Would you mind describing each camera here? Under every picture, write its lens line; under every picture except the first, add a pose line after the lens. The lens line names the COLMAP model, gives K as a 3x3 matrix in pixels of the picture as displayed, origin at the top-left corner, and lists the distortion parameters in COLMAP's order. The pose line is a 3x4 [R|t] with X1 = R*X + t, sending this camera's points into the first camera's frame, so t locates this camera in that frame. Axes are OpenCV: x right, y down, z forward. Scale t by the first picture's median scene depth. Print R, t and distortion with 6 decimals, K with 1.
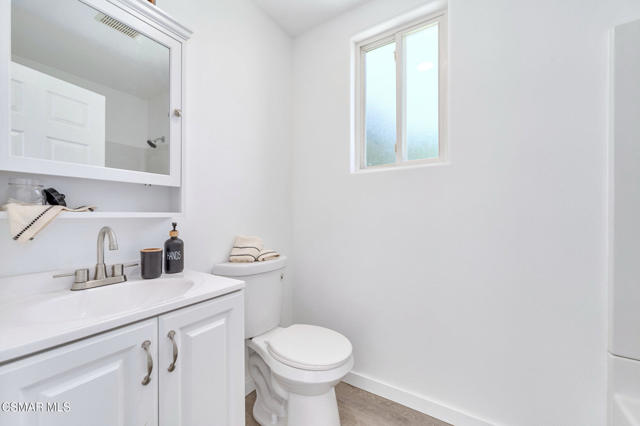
lens RADIAL K [[252.8, 0, 318.7], [0, 252.8, 215.8], [0, 0, 1]] dist [-0.004467, 0.000448]
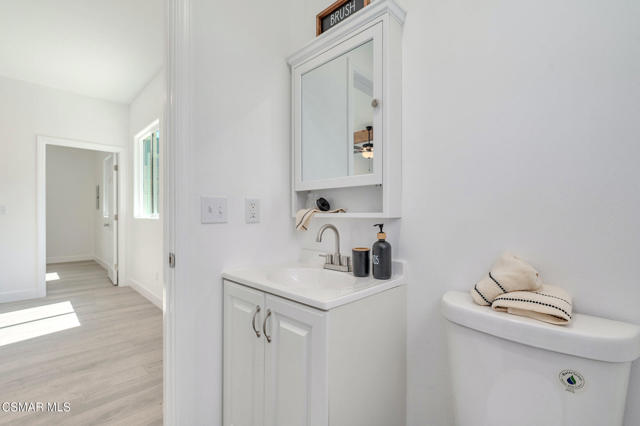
lens RADIAL K [[286.9, 0, 321.2], [0, 286.9, 212.7], [0, 0, 1]] dist [0.002833, 0.000933]
pose [[-0.206576, -0.007302, -0.978403, 0.534054], [0.002278, 0.999966, -0.007944, -0.005238], [0.978428, -0.003869, -0.206552, 1.105377]]
